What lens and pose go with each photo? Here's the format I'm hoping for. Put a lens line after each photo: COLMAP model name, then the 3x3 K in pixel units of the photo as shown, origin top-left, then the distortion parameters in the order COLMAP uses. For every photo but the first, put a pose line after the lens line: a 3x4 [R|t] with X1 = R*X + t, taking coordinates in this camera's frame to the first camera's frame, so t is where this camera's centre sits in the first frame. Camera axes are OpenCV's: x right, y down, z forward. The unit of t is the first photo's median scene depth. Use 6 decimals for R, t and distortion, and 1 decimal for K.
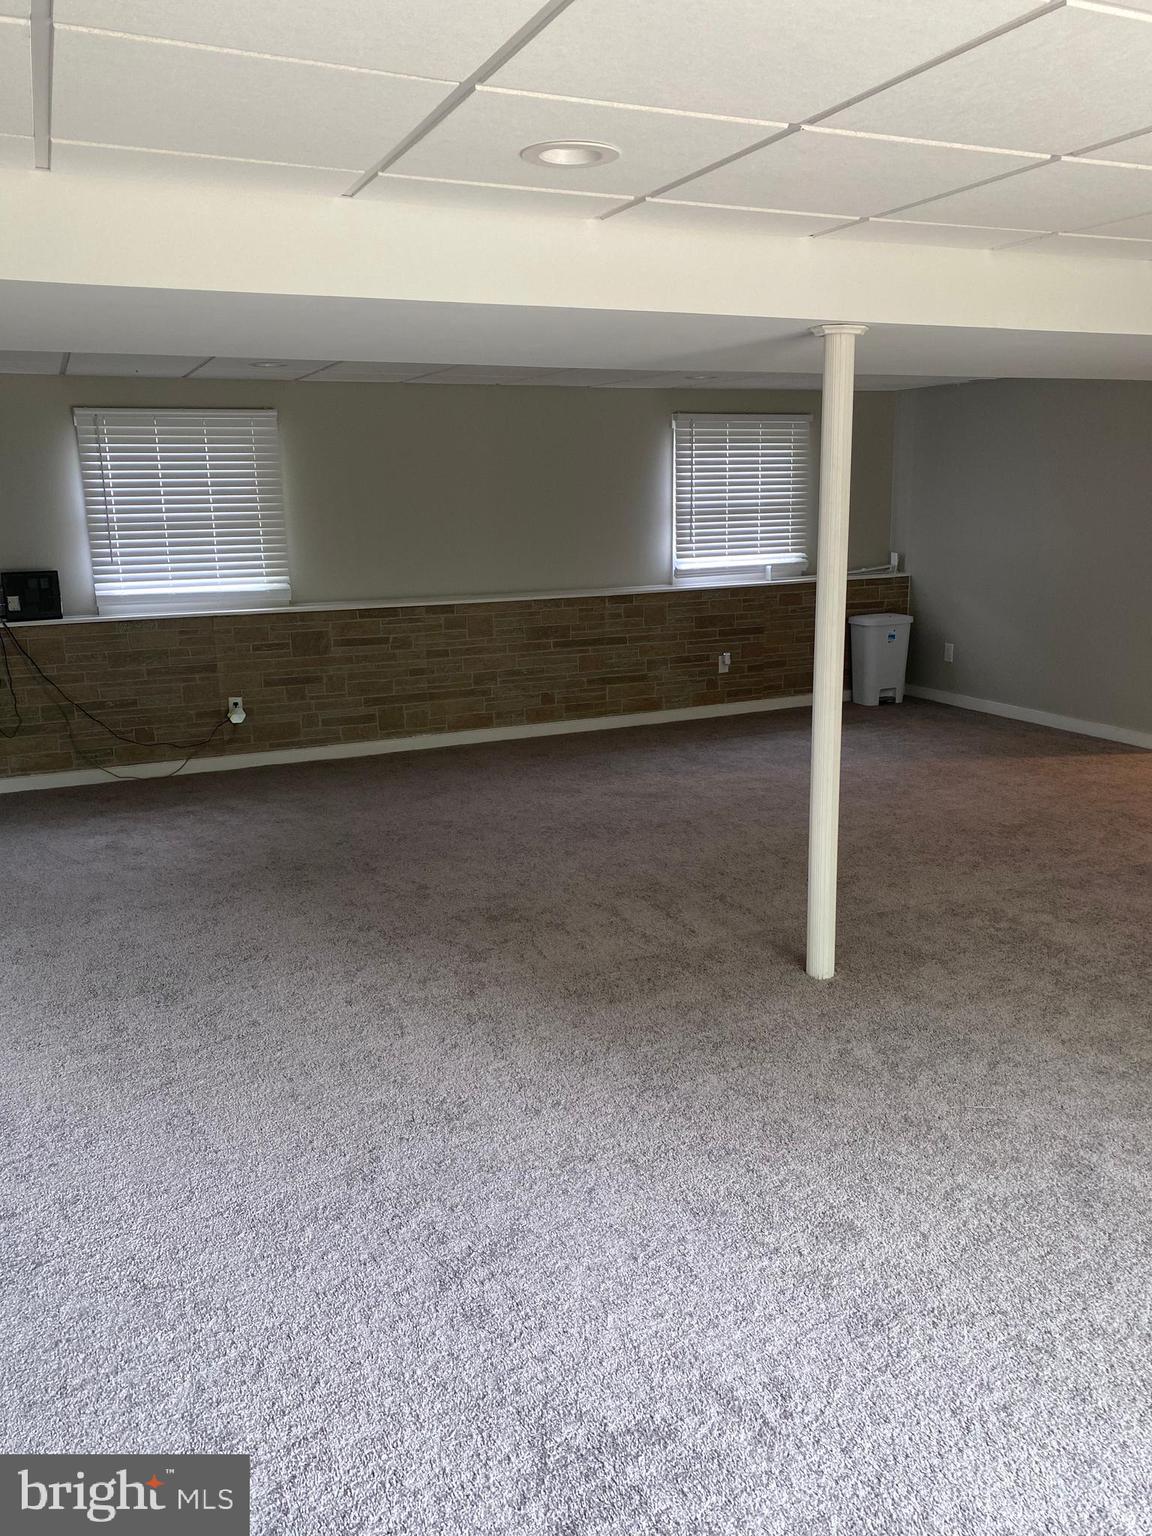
lens RADIAL K [[1179.4, 0, 579.4], [0, 1179.4, 766.9], [0, 0, 1]] dist [0.044033, -0.030671]
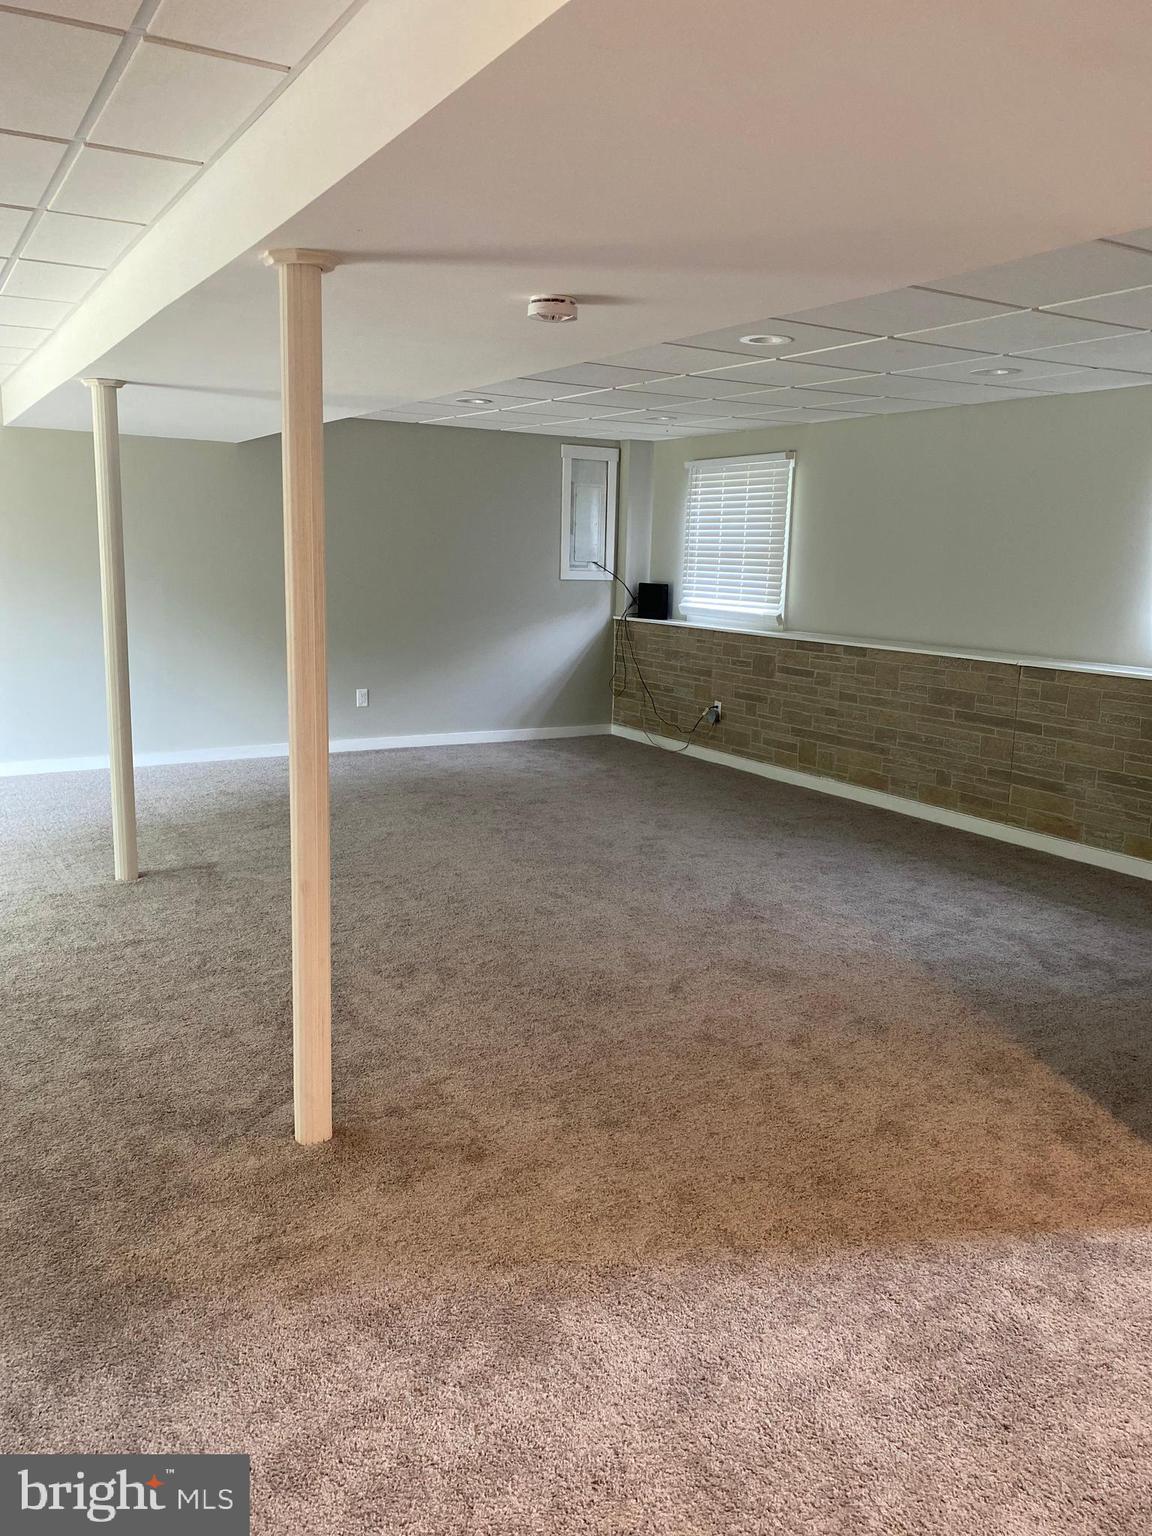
lens RADIAL K [[1179.4, 0, 574.8], [0, 1179.4, 768.1], [0, 0, 1]] dist [0.044033, -0.030671]
pose [[0.087740, 0.188424, -0.978161, 0.794770], [-0.265365, 0.950886, 0.159367, -0.134938], [0.960148, 0.245586, 0.133432, 0.679835]]
